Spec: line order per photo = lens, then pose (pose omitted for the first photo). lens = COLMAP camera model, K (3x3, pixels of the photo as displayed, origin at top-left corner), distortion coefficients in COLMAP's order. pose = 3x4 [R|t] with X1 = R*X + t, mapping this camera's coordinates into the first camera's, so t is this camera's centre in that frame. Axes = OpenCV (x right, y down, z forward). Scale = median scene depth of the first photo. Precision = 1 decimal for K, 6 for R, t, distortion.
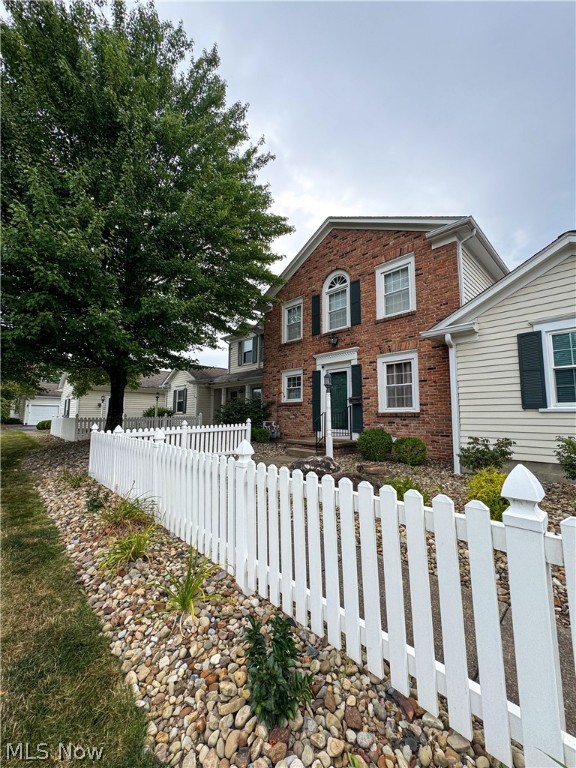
lens RADIAL K [[306.0, 0, 287.5], [0, 306.0, 382.0], [0, 0, 1]] dist [-0.005652, 0.001174]
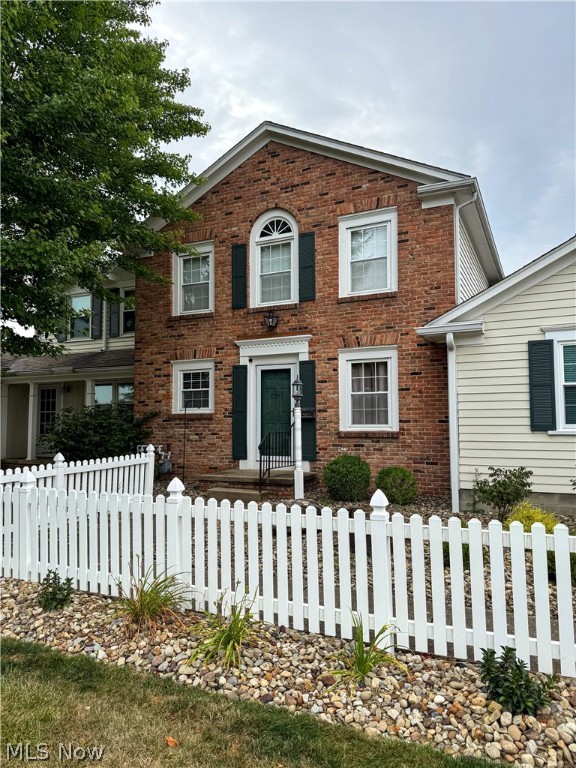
lens RADIAL K [[538.1, 0, 287.4], [0, 538.1, 387.9], [0, 0, 1]] dist [0.045975, -0.014519]
pose [[0.932385, 0.014141, 0.361189, -0.265762], [-0.030374, 0.998765, 0.039307, -0.045707], [-0.360188, -0.047620, 0.931664, -0.101245]]
